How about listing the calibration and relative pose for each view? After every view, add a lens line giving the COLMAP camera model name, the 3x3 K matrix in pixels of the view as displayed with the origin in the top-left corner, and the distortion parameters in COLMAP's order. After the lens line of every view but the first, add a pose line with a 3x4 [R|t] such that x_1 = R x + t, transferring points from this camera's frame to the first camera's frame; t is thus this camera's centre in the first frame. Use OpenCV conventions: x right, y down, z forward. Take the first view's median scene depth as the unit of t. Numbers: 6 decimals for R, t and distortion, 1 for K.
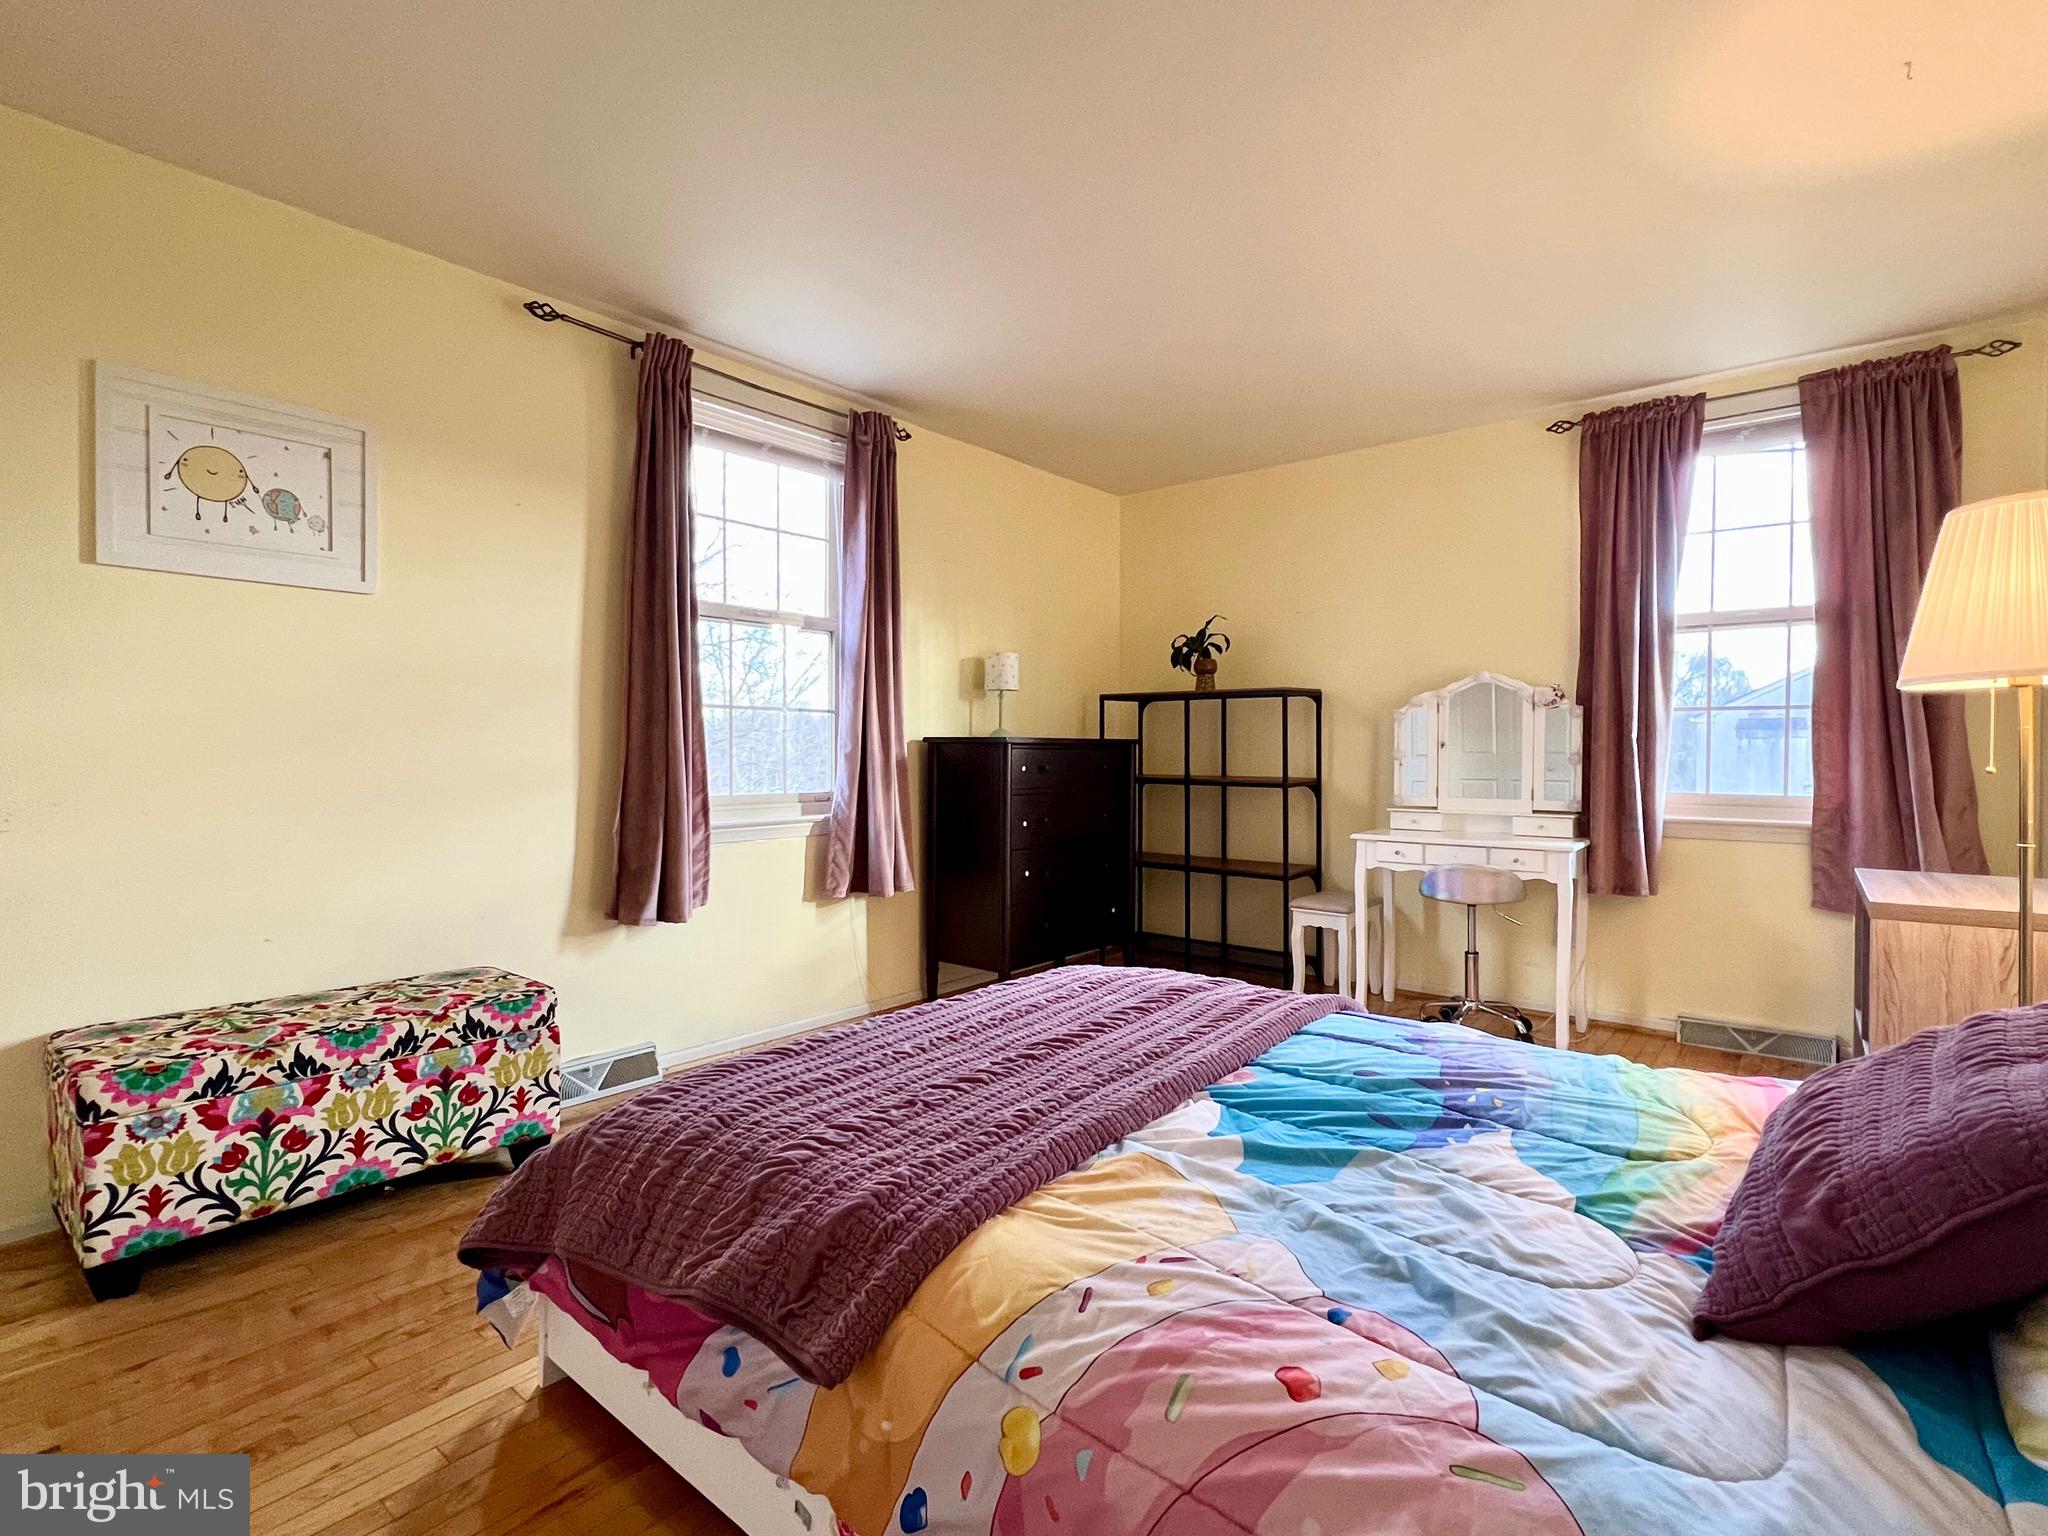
lens RADIAL K [[990.7, 0, 1024.0], [0, 990.7, 768.0], [0, 0, 1]] dist [0.000576, -0.000402]
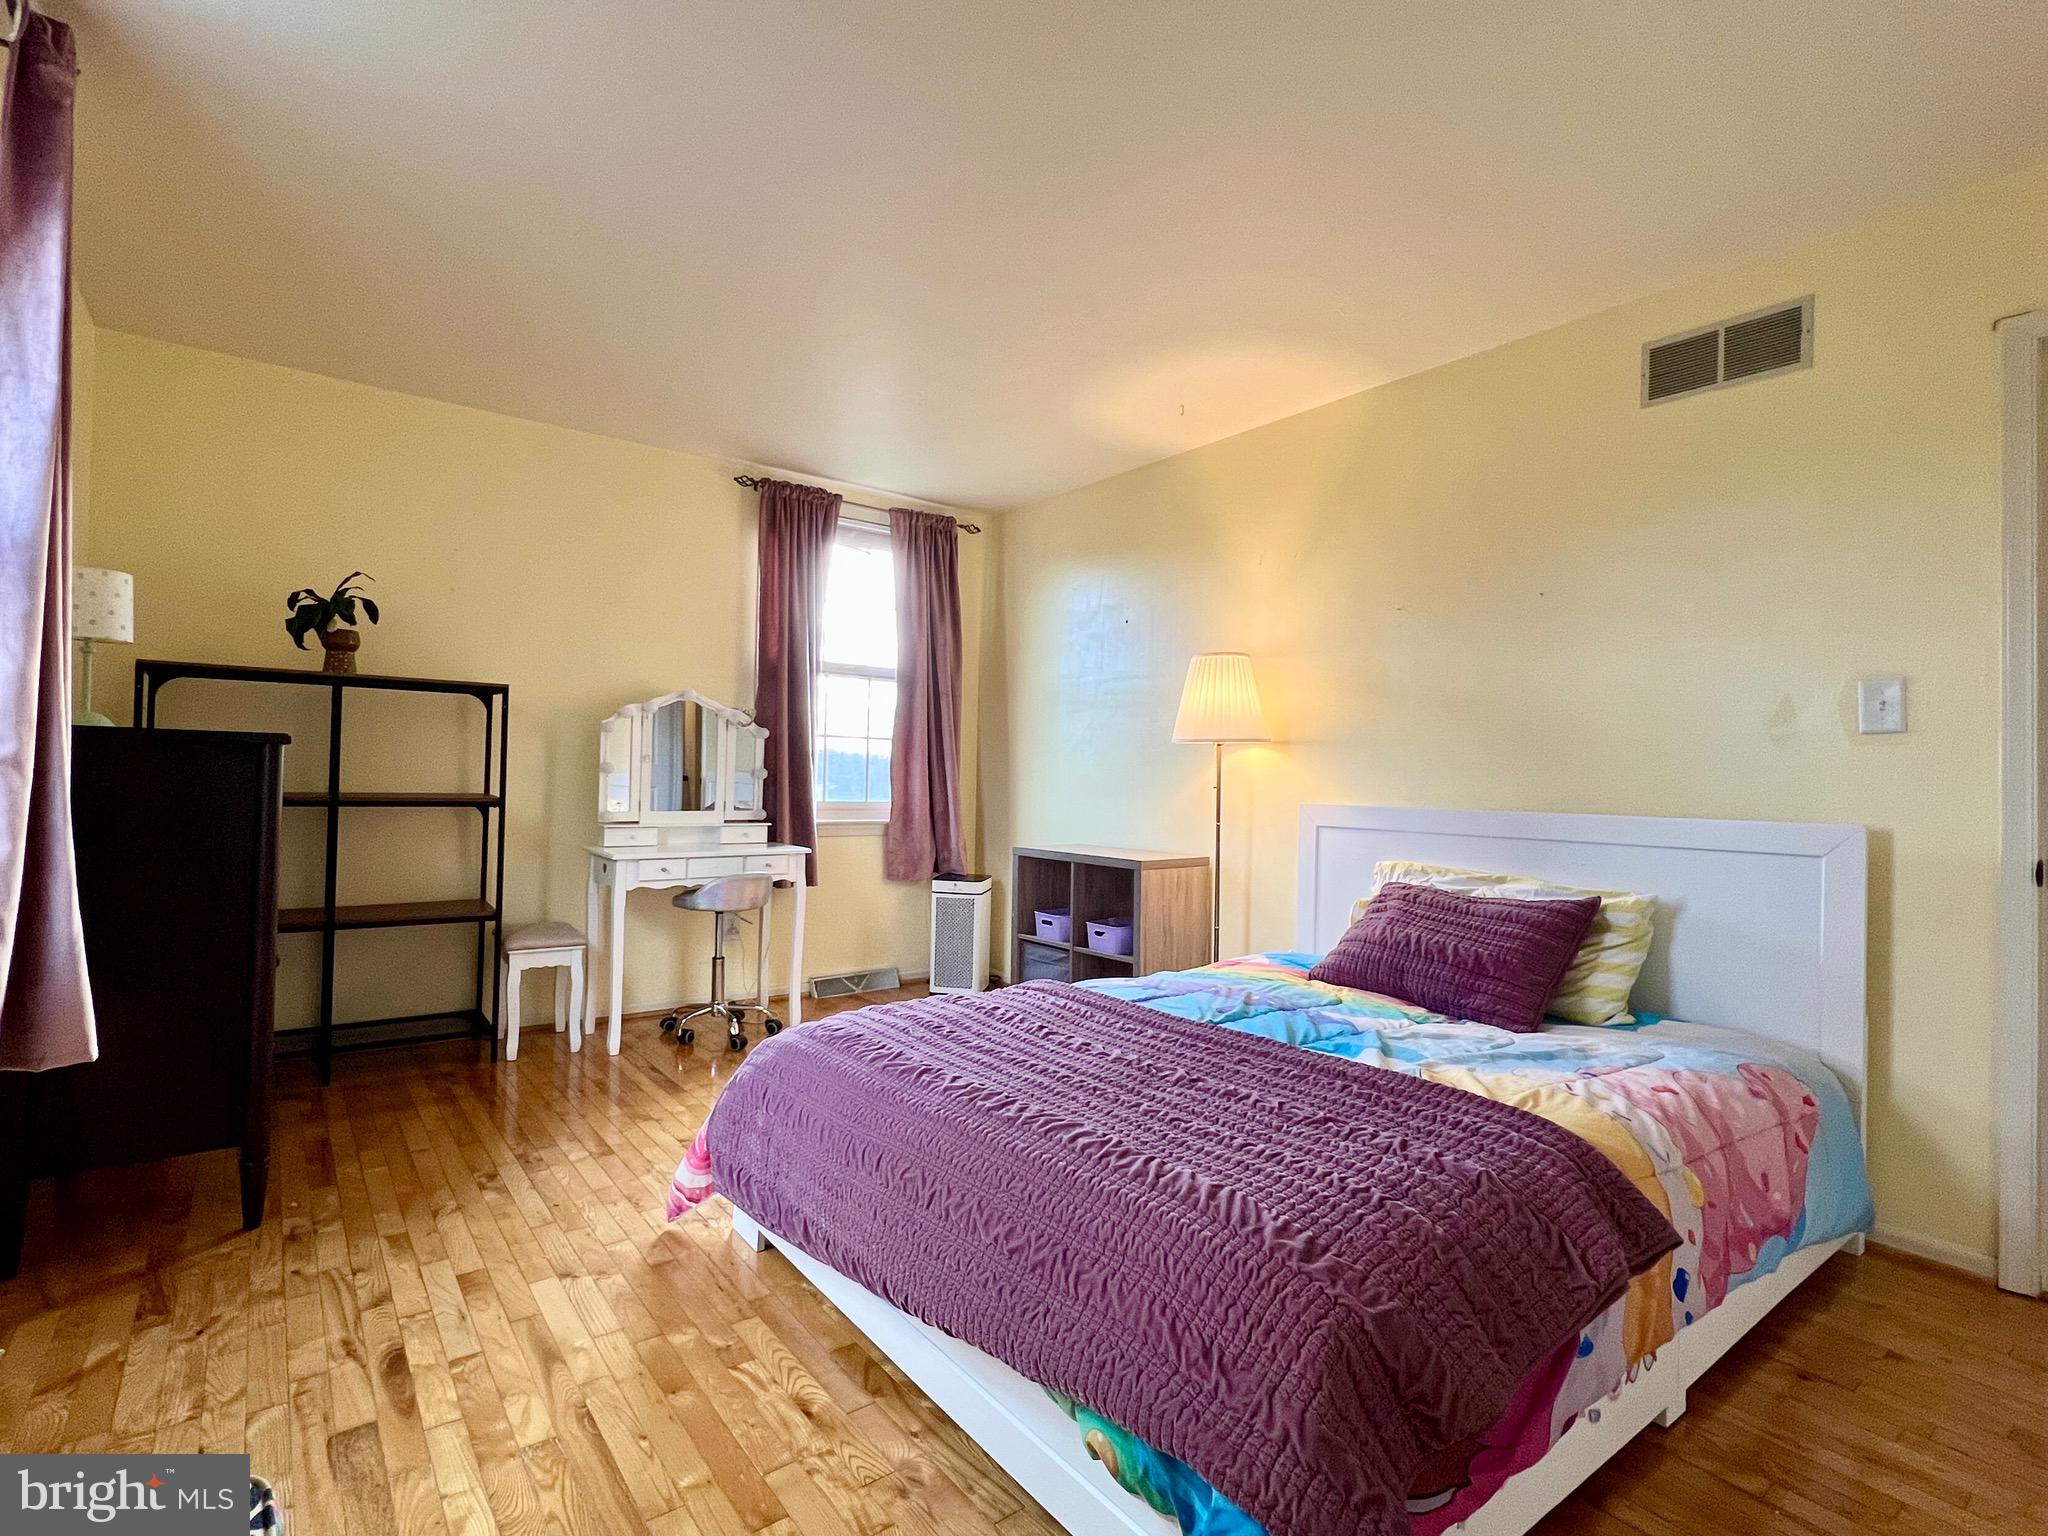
lens RADIAL K [[990.7, 0, 1024.0], [0, 990.7, 768.0], [0, 0, 1]] dist [0.000576, -0.000402]
pose [[0.224408, 0.009238, 0.974451, -0.475697], [-0.007719, 0.999941, -0.007702, -0.009584], [-0.974465, -0.005793, 0.224466, 0.422953]]
